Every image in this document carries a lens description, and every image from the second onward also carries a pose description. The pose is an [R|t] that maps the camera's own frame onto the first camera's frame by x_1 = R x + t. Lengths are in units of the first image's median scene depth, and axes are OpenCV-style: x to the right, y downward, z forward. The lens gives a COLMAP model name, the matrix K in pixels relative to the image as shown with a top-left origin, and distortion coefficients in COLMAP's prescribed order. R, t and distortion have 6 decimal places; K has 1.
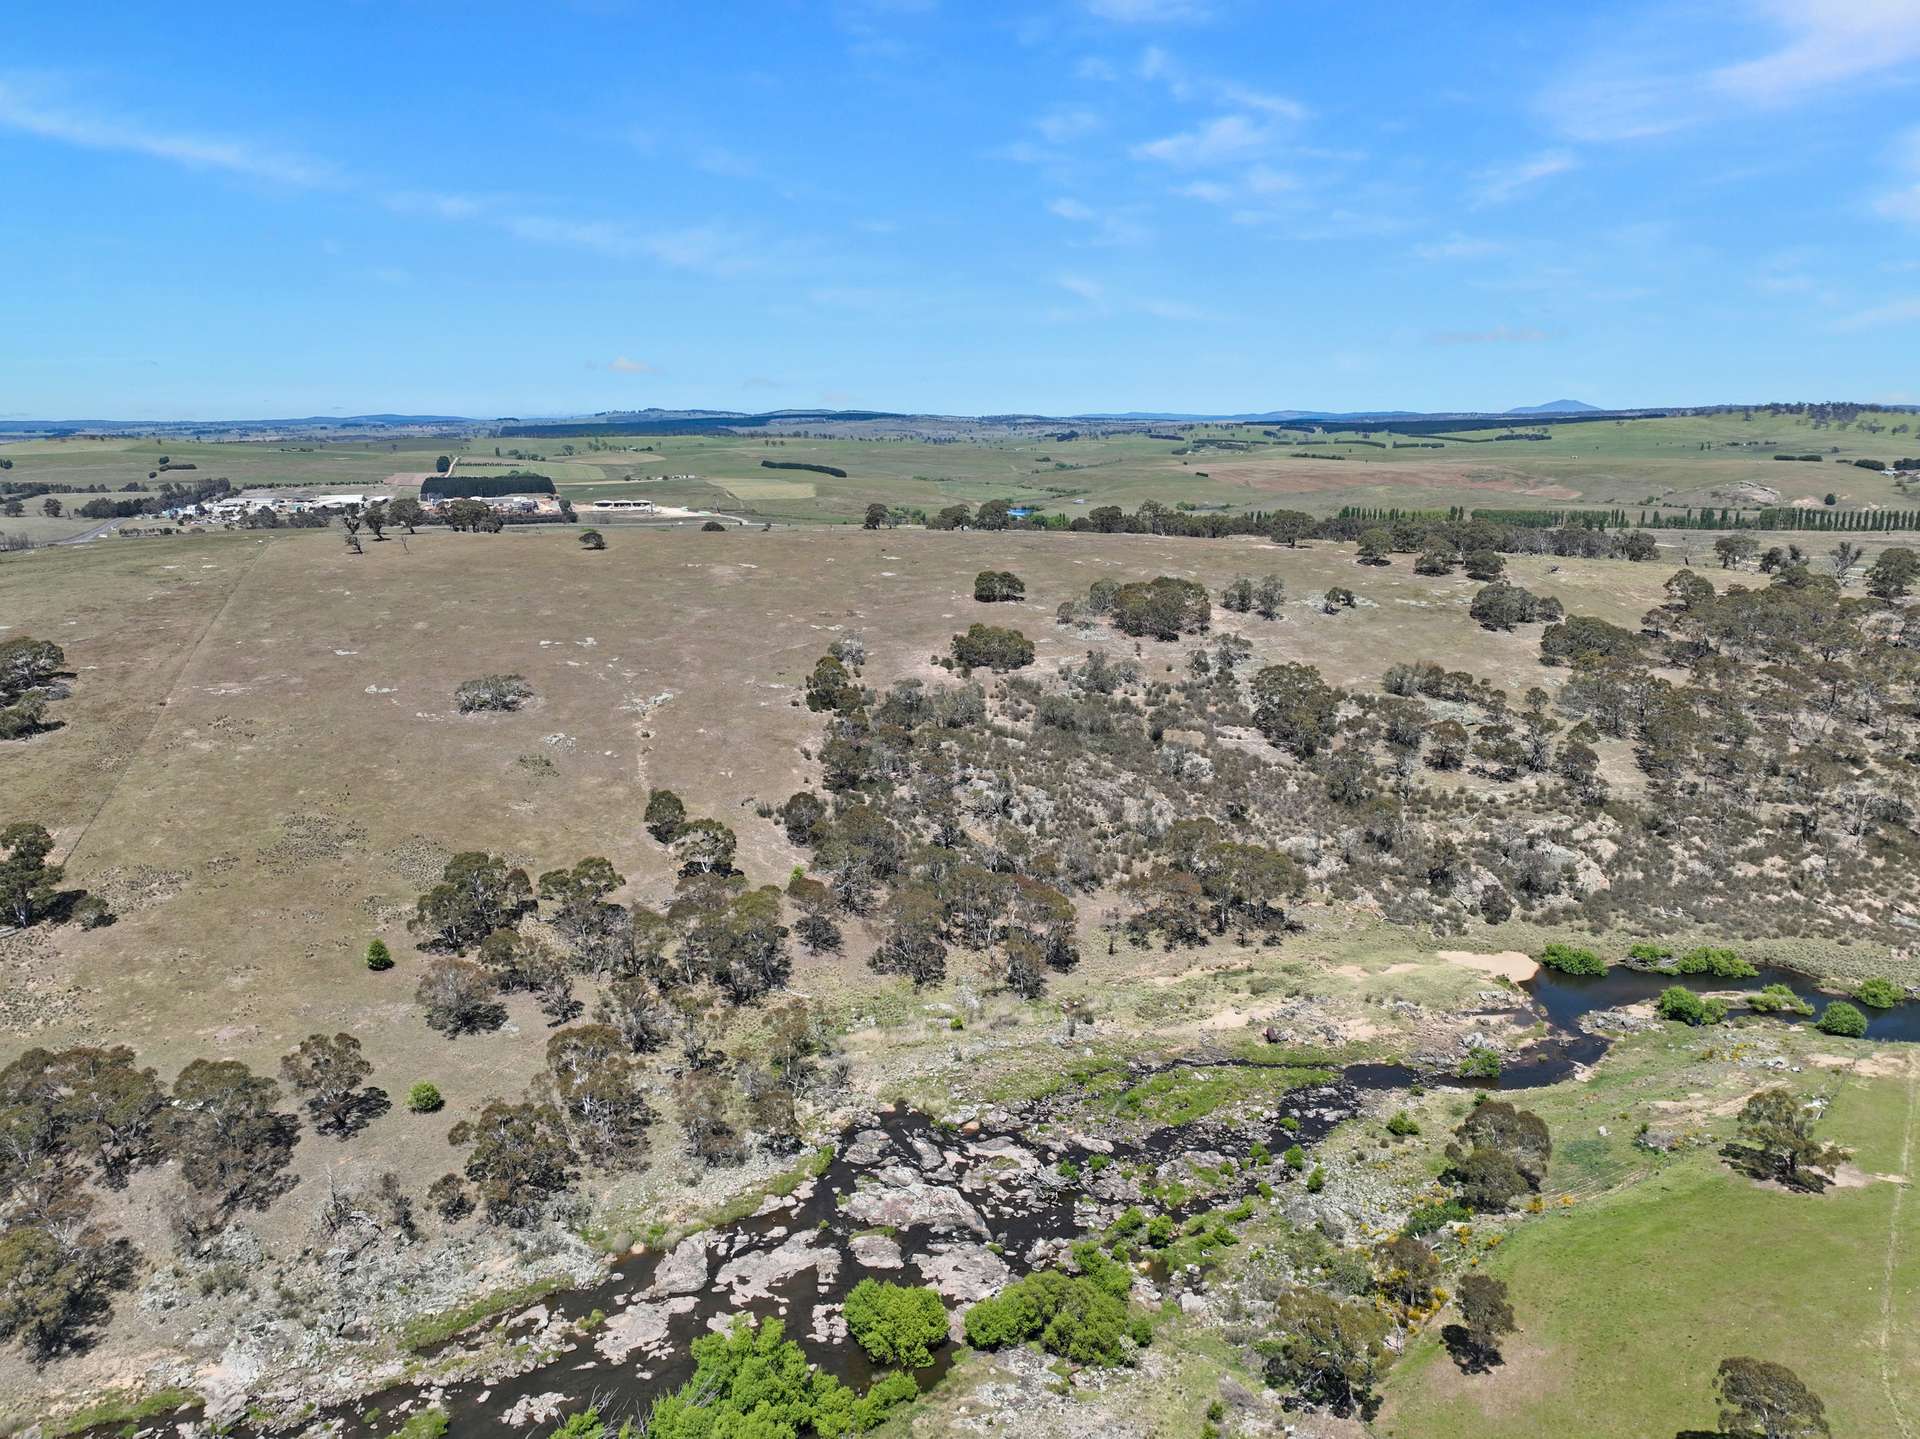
lens RADIAL K [[1346.0, 0, 960.0], [0, 1346.0, 719.5], [0, 0, 1]] dist [0.000088, 0.015137]
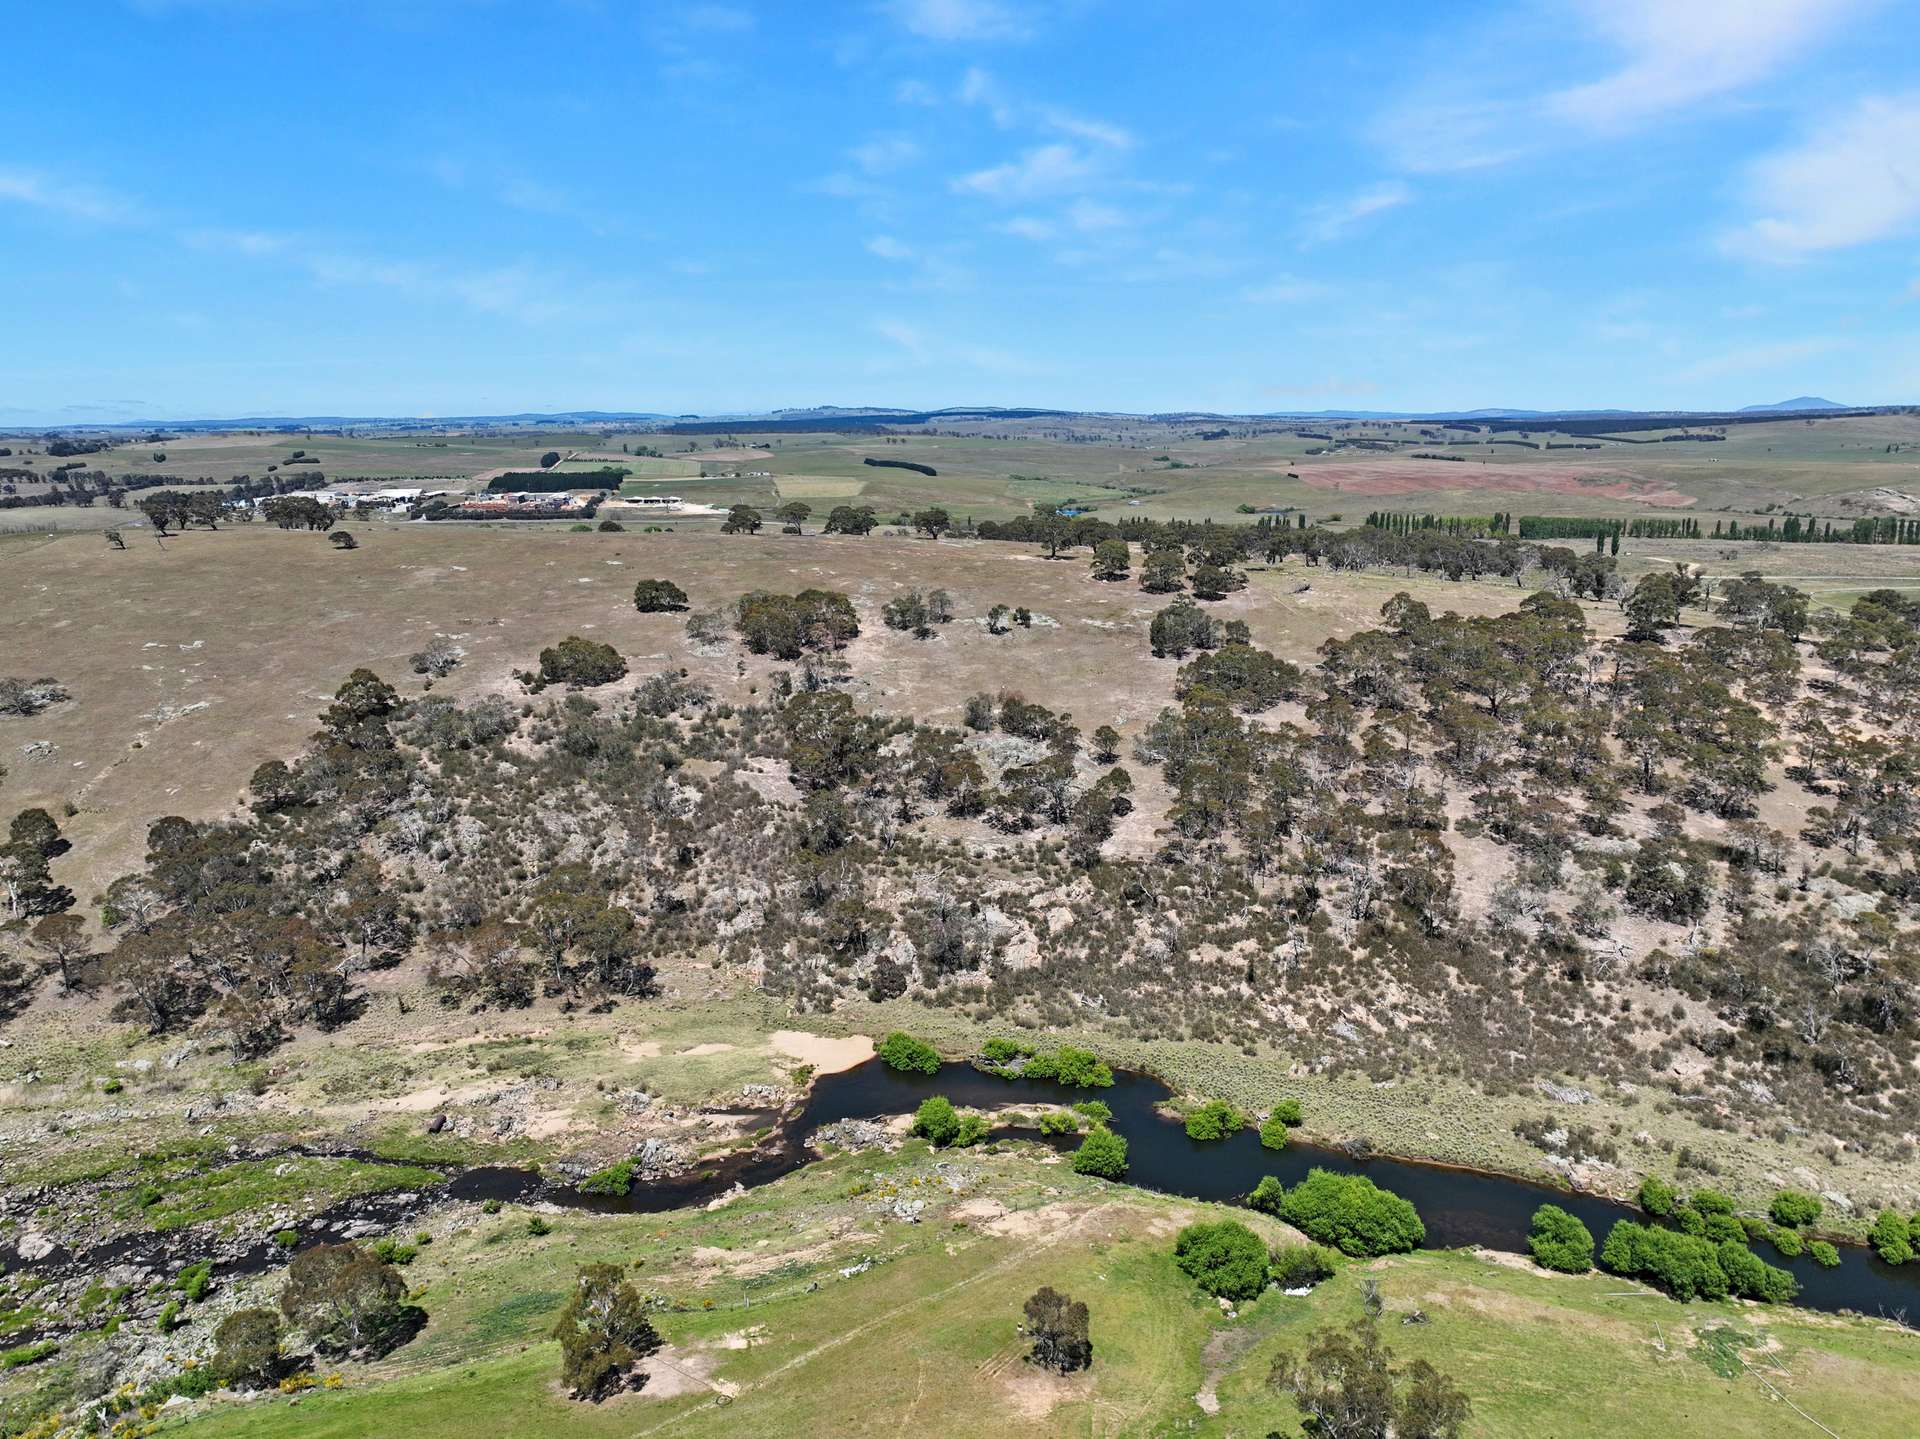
lens RADIAL K [[1346.0, 0, 960.0], [0, 1346.0, 719.5], [0, 0, 1]] dist [0.000088, 0.015137]
pose [[0.990273, 0.032526, -0.135283, 0.130029], [-0.032315, 0.999471, 0.003757, -0.008080], [0.135333, 0.000651, 0.990800, 0.034490]]
